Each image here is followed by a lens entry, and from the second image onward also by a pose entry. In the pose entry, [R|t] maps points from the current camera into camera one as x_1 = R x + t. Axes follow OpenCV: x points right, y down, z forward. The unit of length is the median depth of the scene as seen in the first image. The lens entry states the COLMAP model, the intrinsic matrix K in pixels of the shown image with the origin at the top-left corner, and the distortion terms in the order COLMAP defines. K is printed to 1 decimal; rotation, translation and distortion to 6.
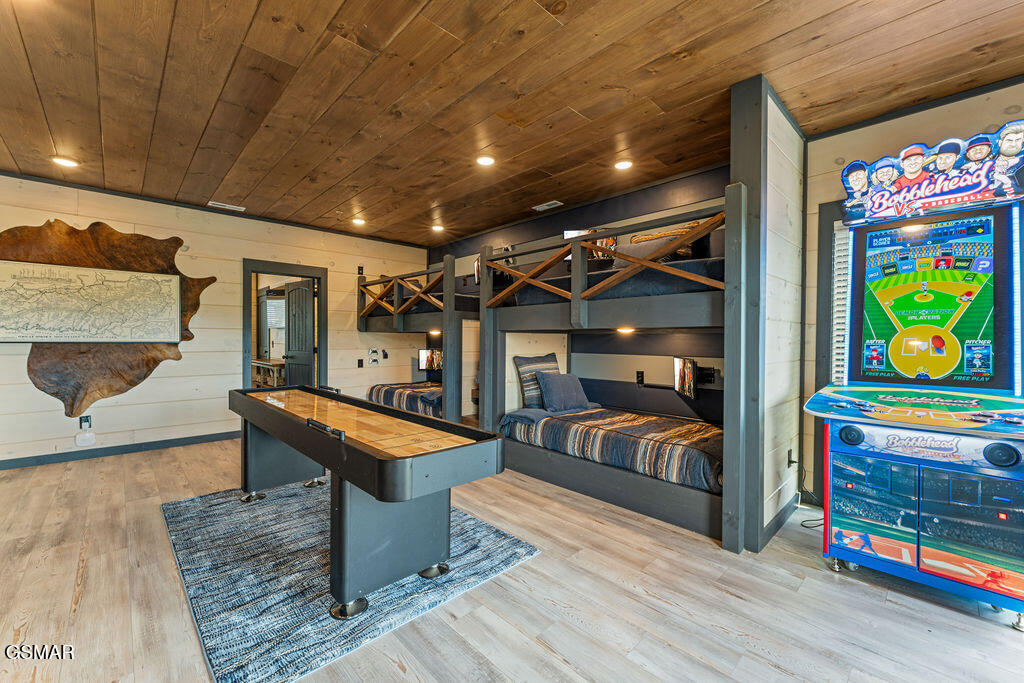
lens RADIAL K [[399.1, 0, 511.1], [0, 399.1, 343.0], [0, 0, 1]] dist [-0.000264, -0.000015]
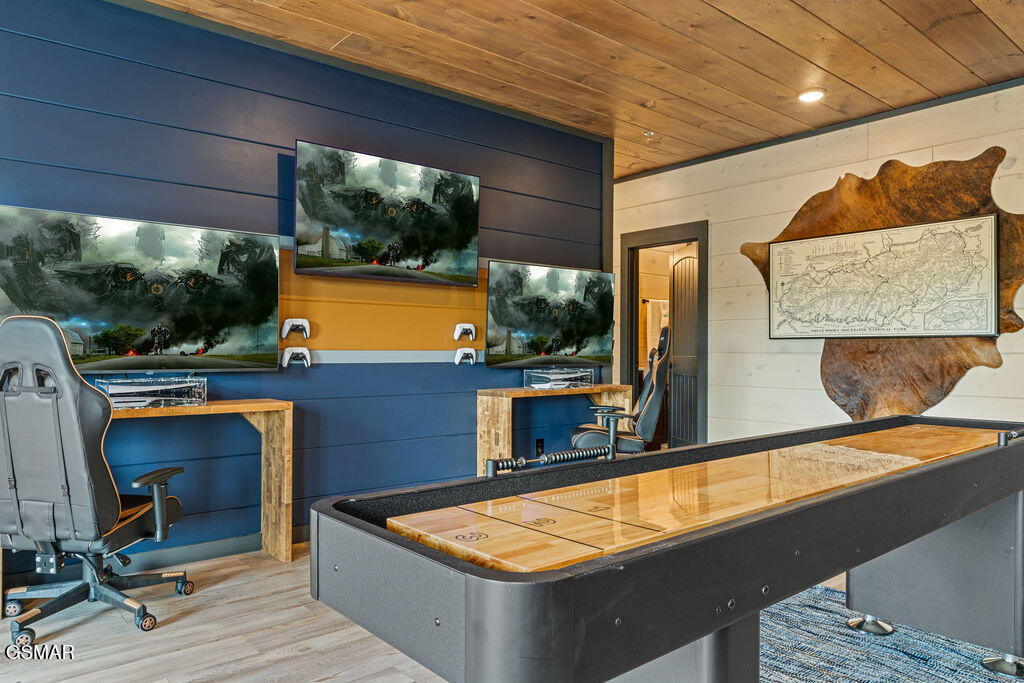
lens RADIAL K [[703.1, 0, 511.6], [0, 703.1, 345.6], [0, 0, 1]] dist [-0.001305, -0.000803]
pose [[-0.075813, -0.013028, -0.997037, 0.205897], [-0.004929, 0.999907, -0.012691, 0.030706], [0.997110, 0.003953, -0.075870, 0.438554]]
